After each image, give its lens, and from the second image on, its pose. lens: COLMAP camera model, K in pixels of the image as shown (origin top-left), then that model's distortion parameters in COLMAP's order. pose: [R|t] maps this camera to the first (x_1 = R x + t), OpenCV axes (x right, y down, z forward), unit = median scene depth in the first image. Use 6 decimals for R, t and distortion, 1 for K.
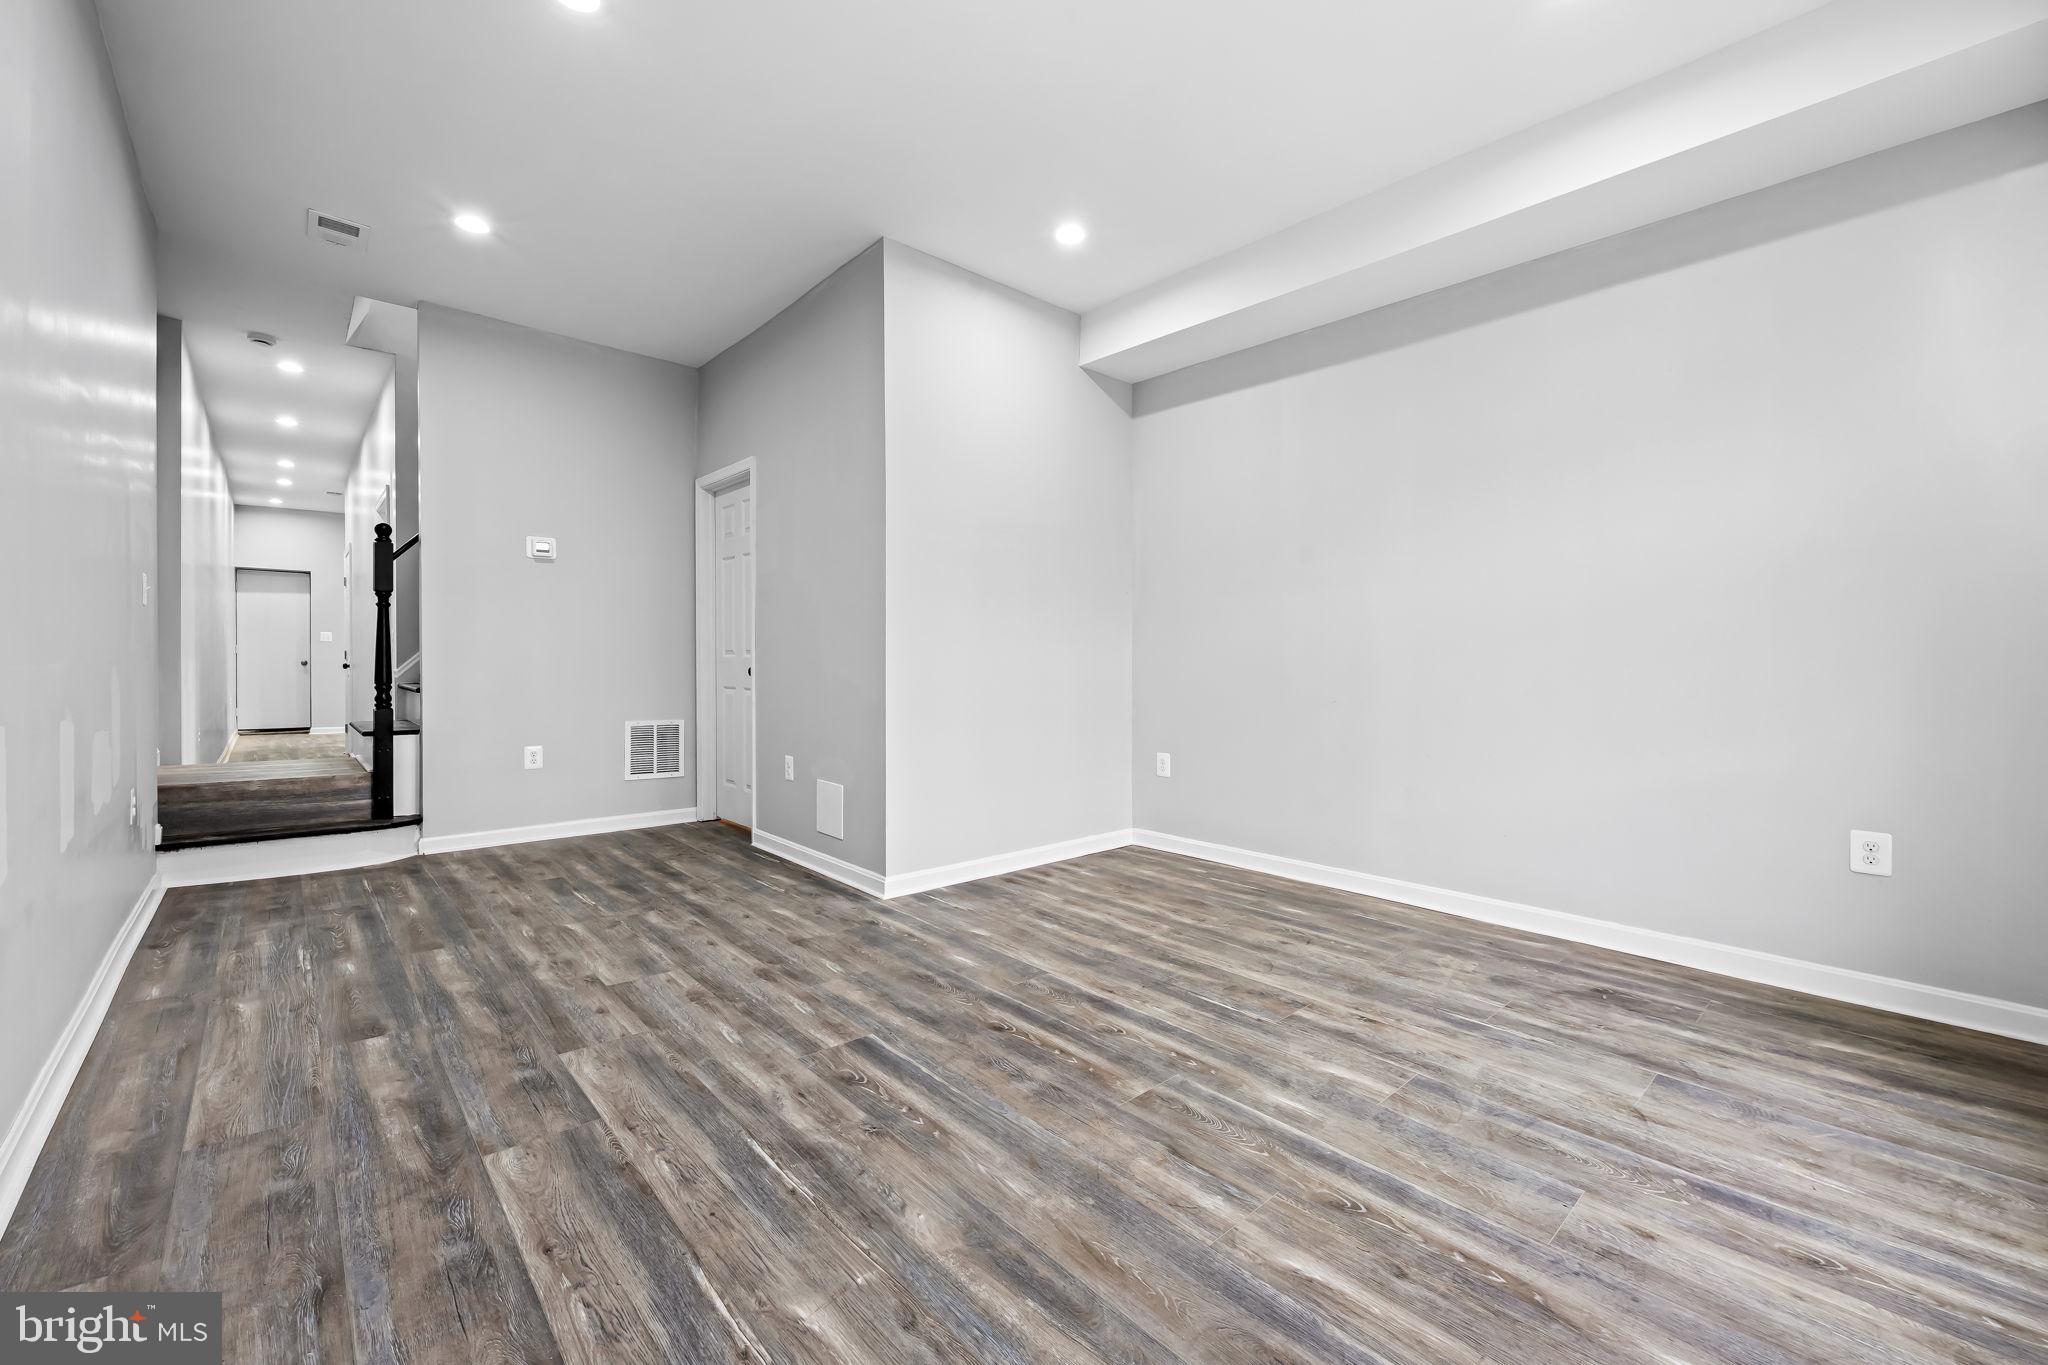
lens RADIAL K [[838.2, 0, 1029.5], [0, 838.2, 689.0], [0, 0, 1]] dist [-0.001382, -0.000593]
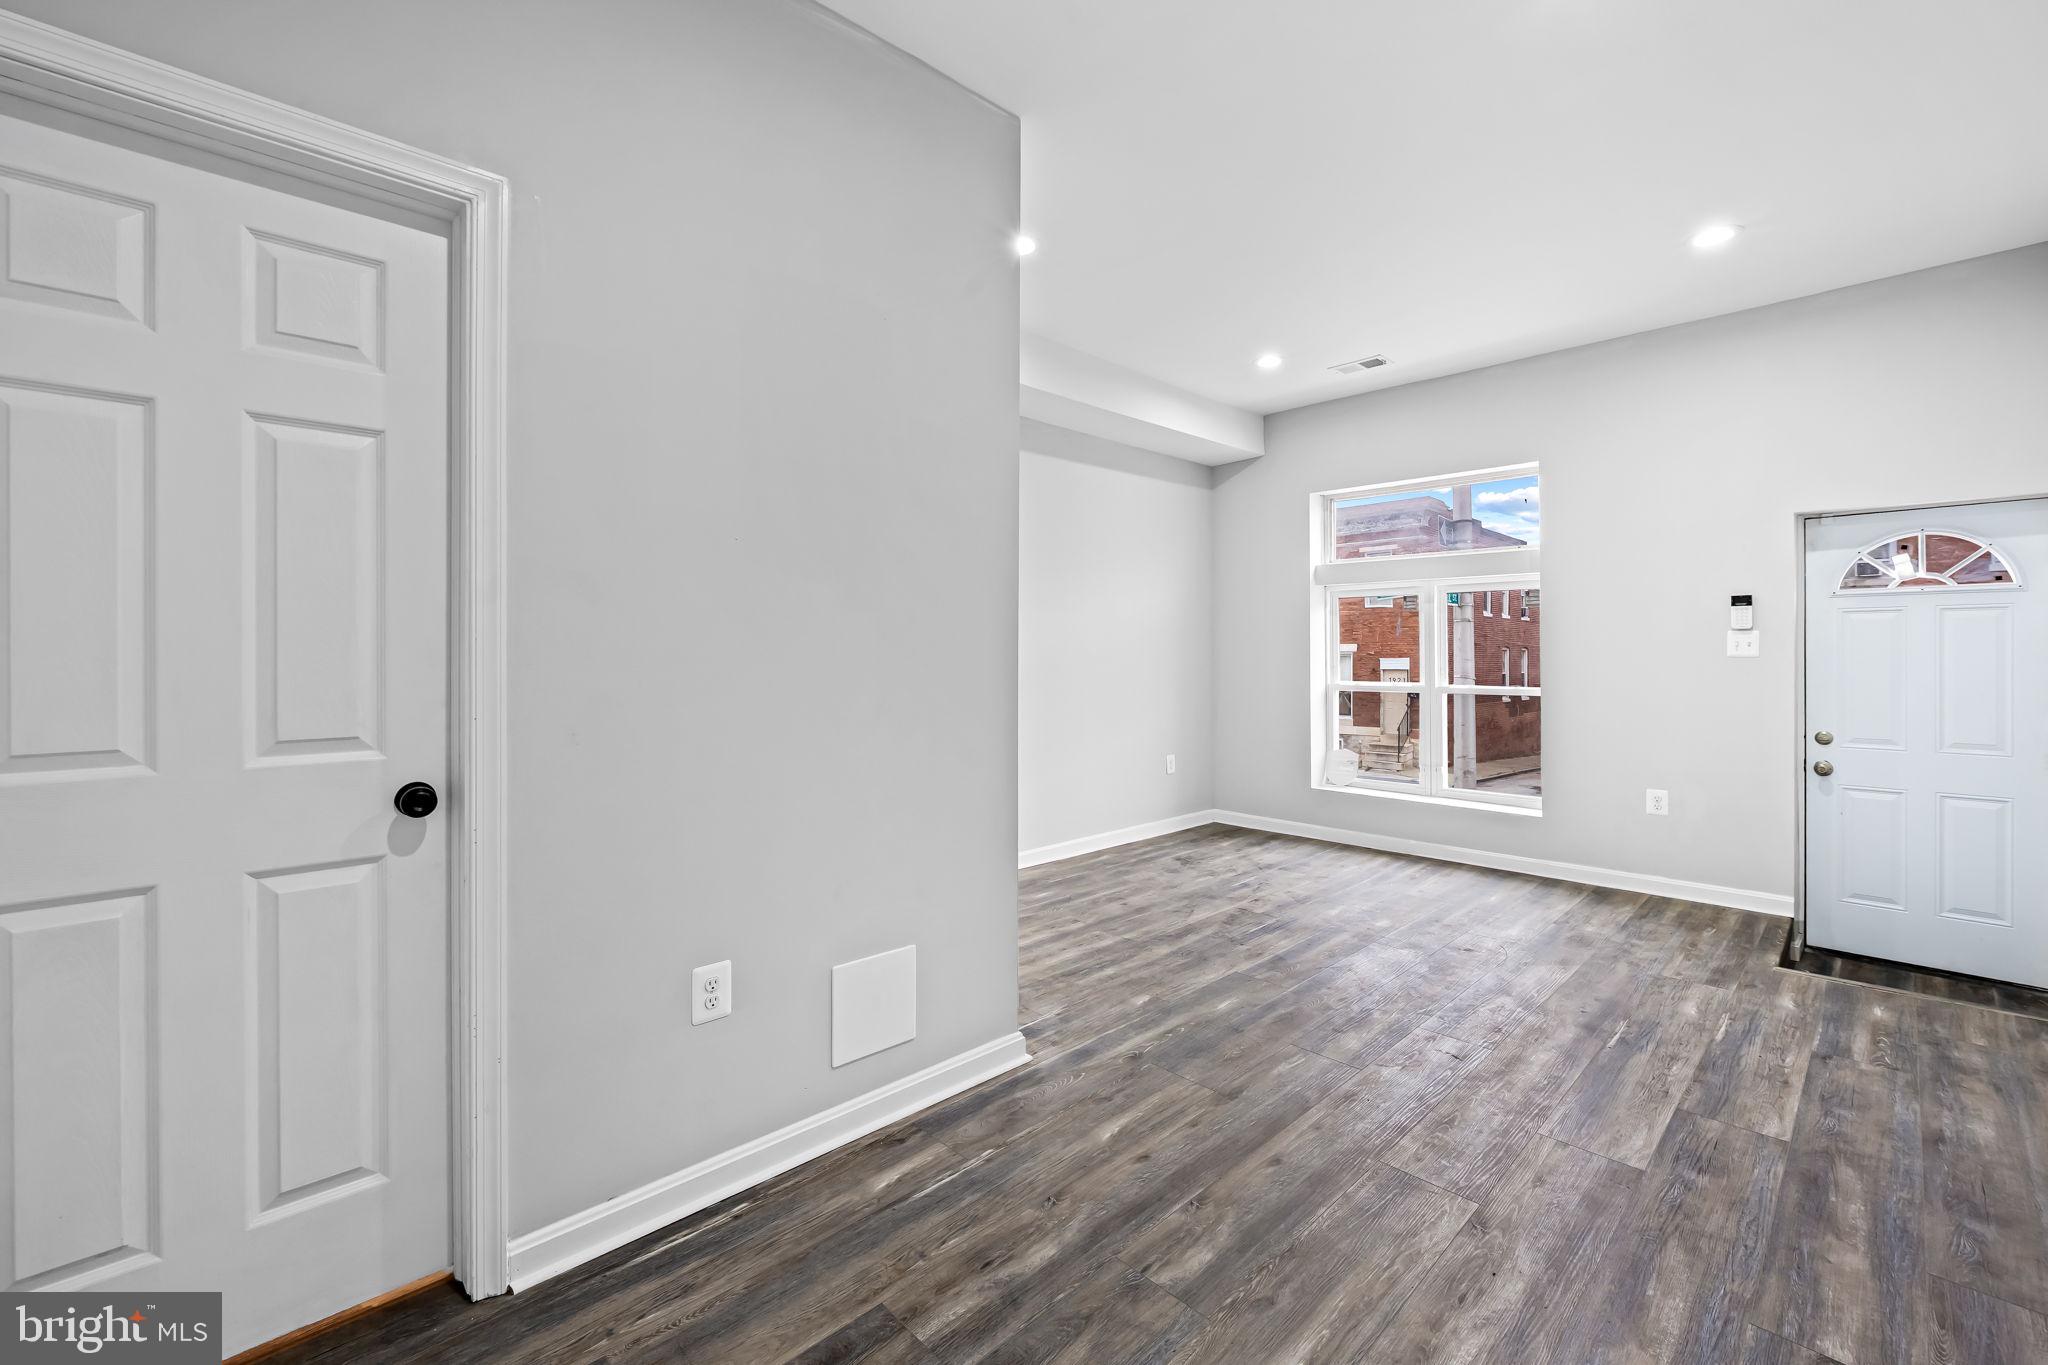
lens RADIAL K [[838.2, 0, 1021.8], [0, 838.2, 673.4], [0, 0, 1]] dist [-0.001382, -0.000593]
pose [[-0.029219, -0.031977, 0.999061, -1.259656], [0.031926, 0.998948, 0.032907, -0.141324], [-0.999063, 0.032858, -0.028167, 1.475347]]
